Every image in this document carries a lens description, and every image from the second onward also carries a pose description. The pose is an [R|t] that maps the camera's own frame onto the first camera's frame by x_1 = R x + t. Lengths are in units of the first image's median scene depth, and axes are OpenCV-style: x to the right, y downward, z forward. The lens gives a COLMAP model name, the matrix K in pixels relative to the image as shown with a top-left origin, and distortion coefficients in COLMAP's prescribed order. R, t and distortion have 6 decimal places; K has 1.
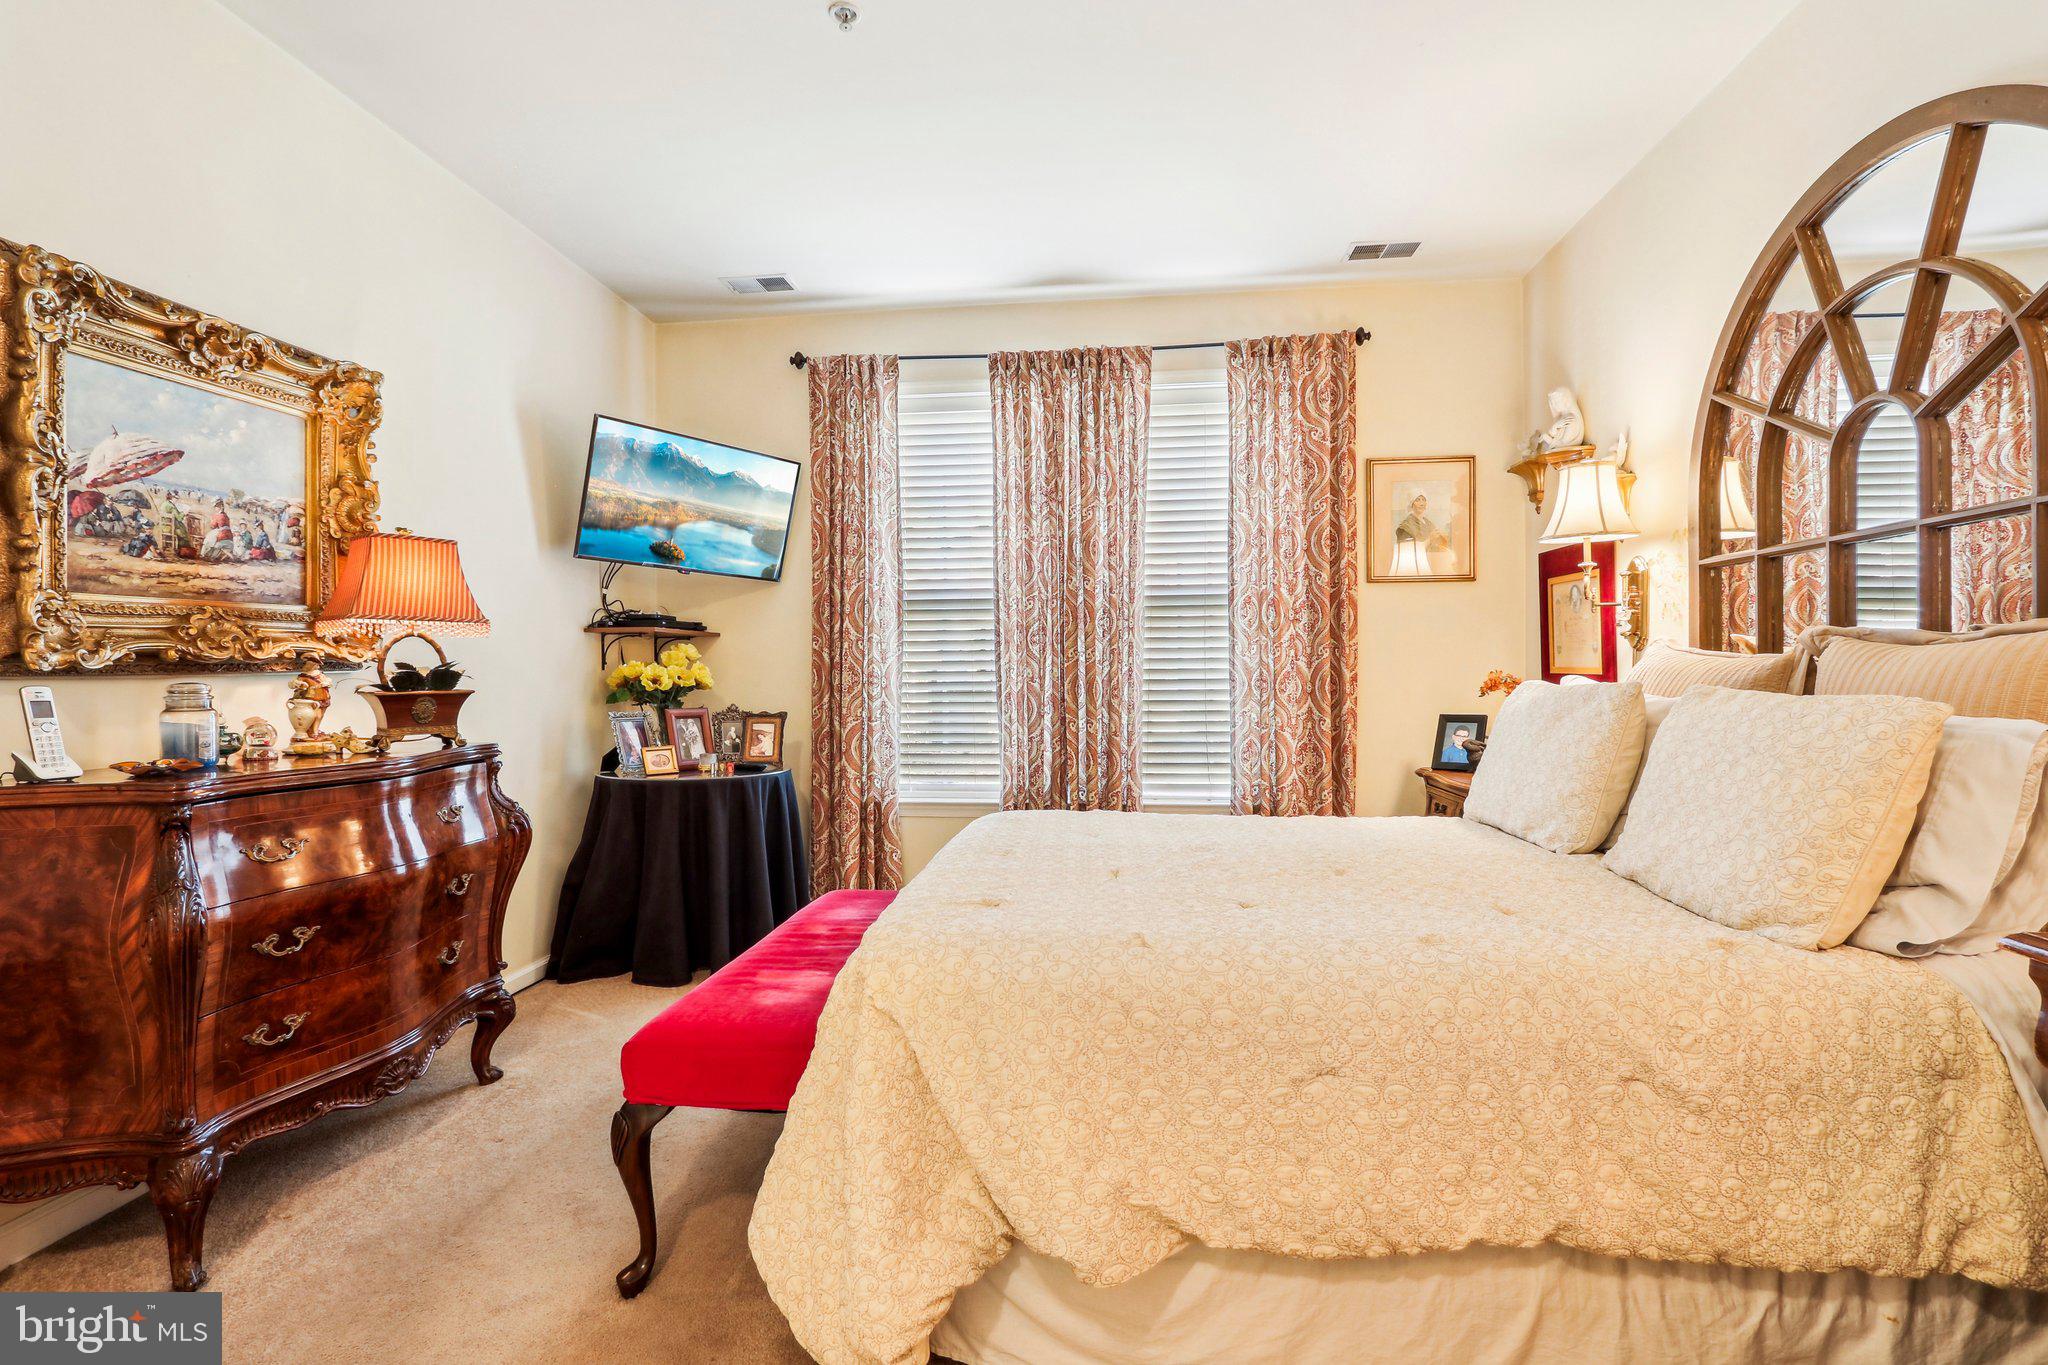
lens RADIAL K [[979.2, 0, 1003.7], [0, 979.2, 679.1], [0, 0, 1]] dist [-0.015204, 0.002570]
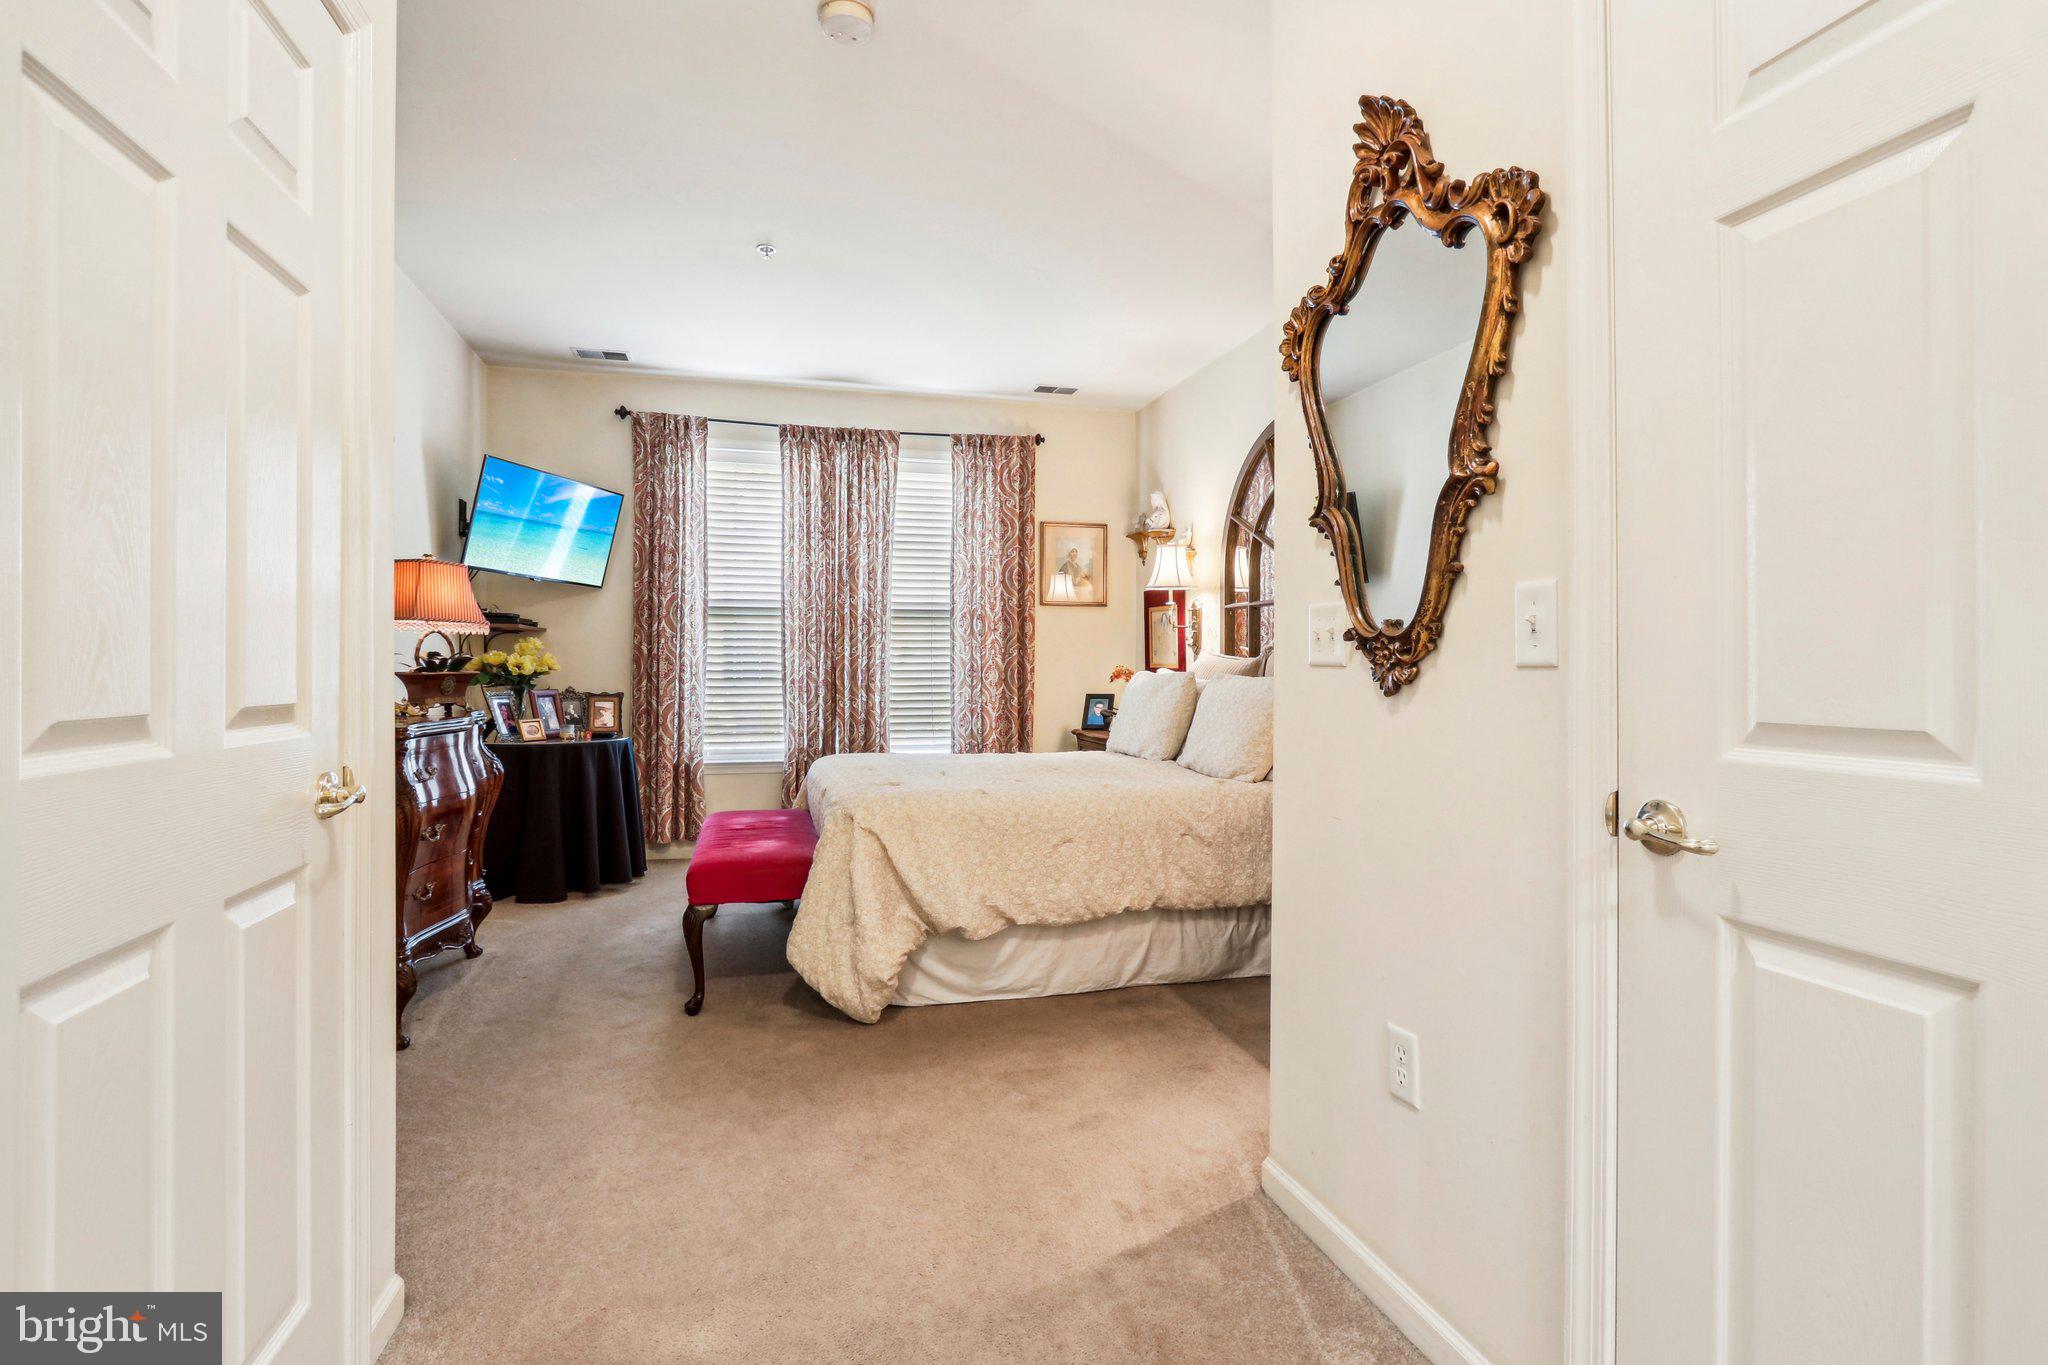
lens RADIAL K [[979.2, 0, 1002.7], [0, 979.2, 682.0], [0, 0, 1]] dist [-0.015204, 0.002570]
pose [[0.932260, 0.003720, 0.361769, -0.223838], [-0.007090, 0.999943, 0.007987, 0.006269], [-0.361719, -0.010011, 0.932234, -0.374908]]
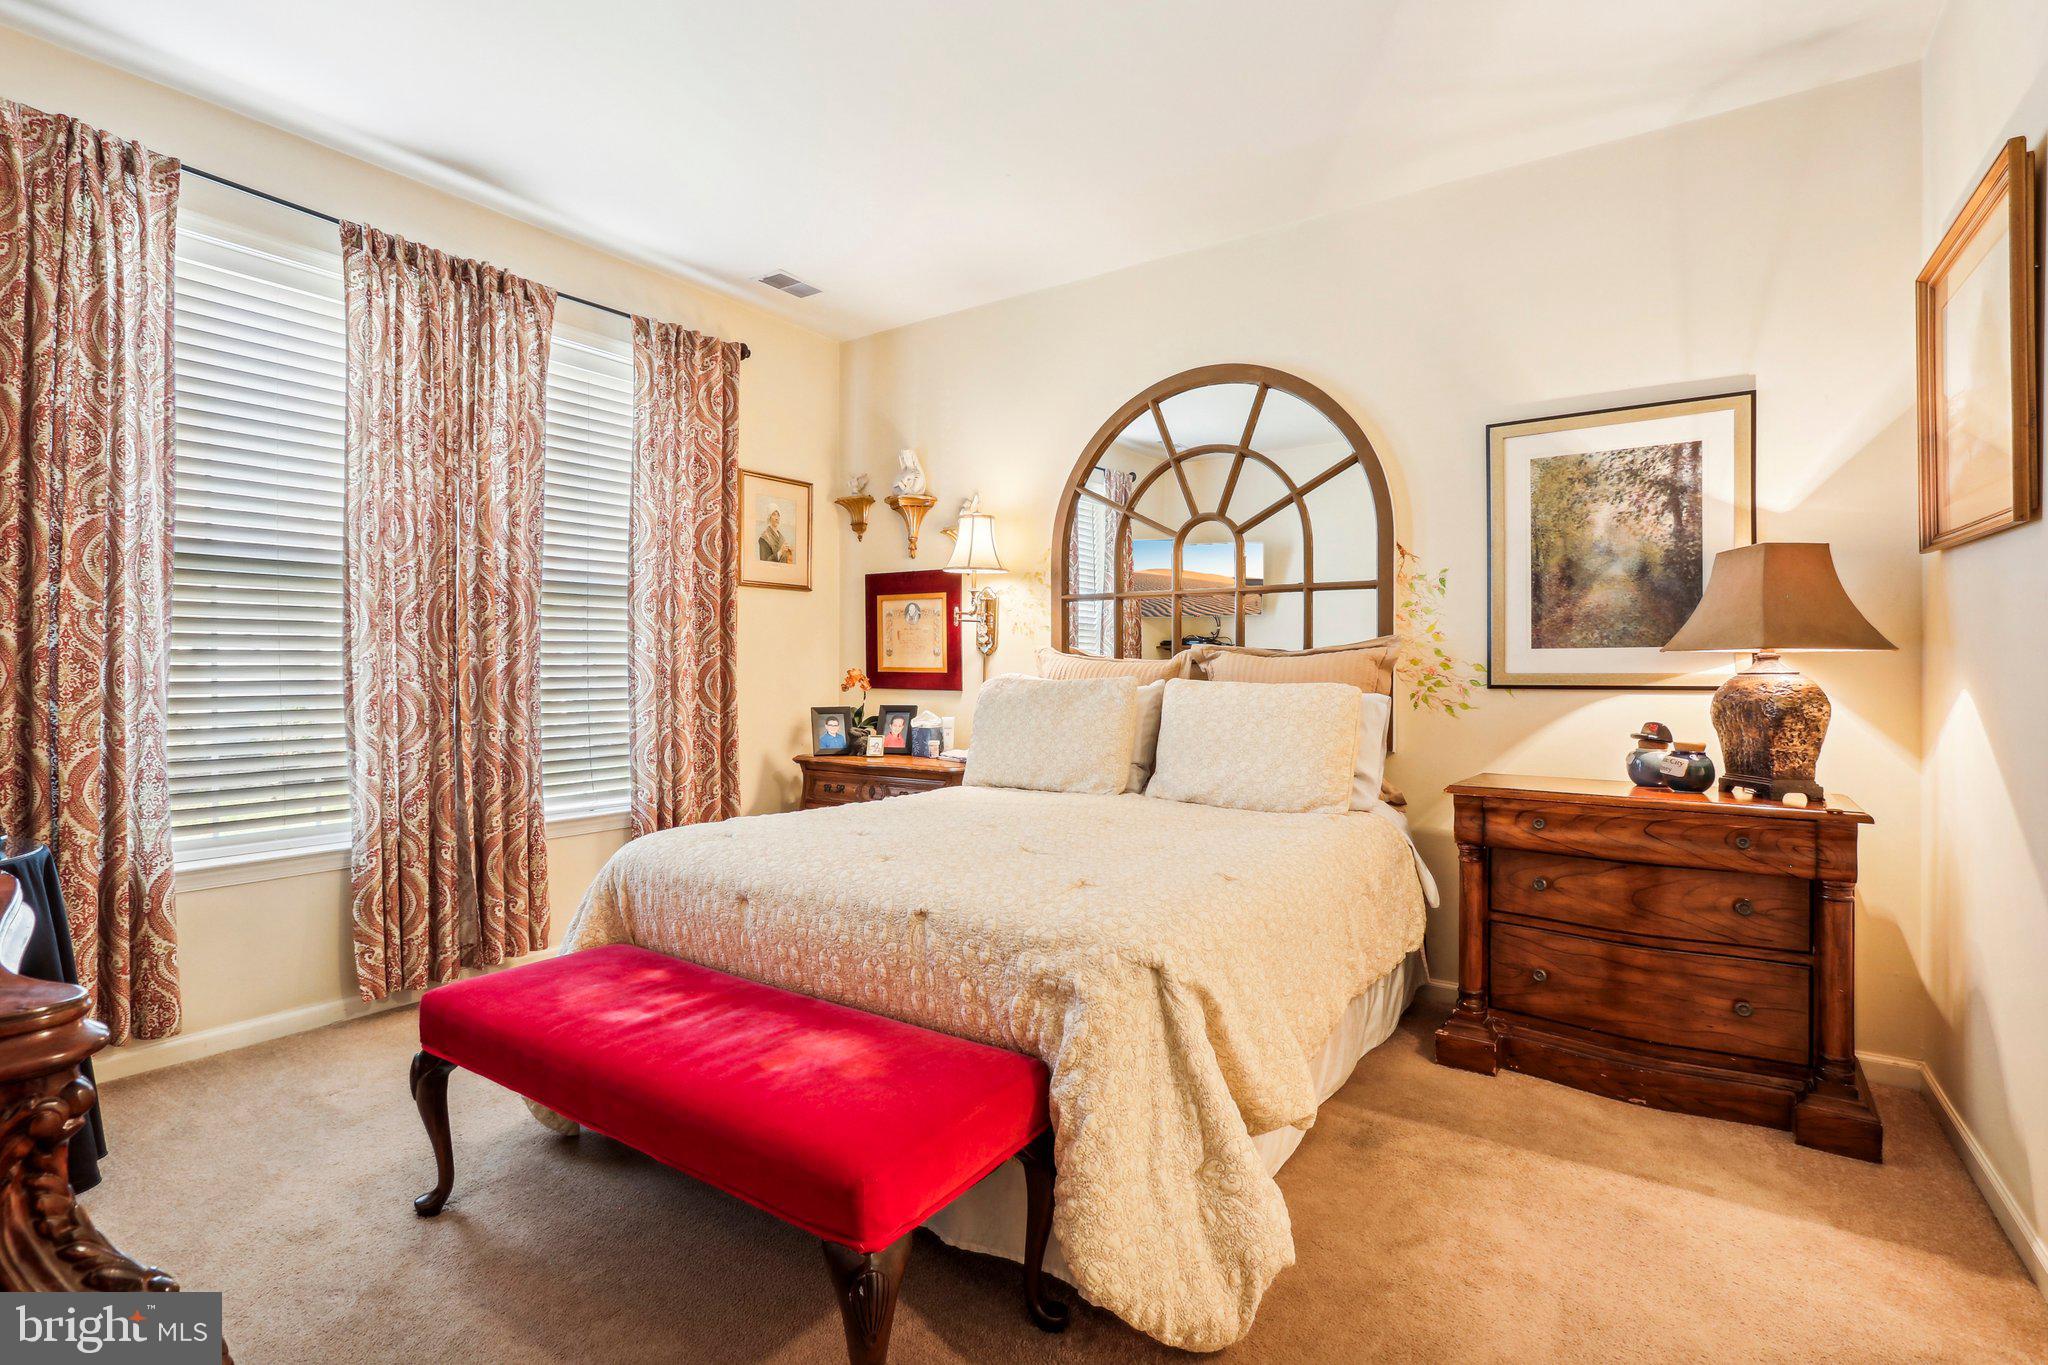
lens RADIAL K [[979.2, 0, 1009.8], [0, 979.2, 688.6], [0, 0, 1]] dist [-0.015204, 0.002570]
pose [[0.466882, -0.010207, 0.884261, -0.437817], [0.001550, 0.999941, 0.010724, 0.001788], [-0.884319, -0.003636, 0.466870, 0.252418]]
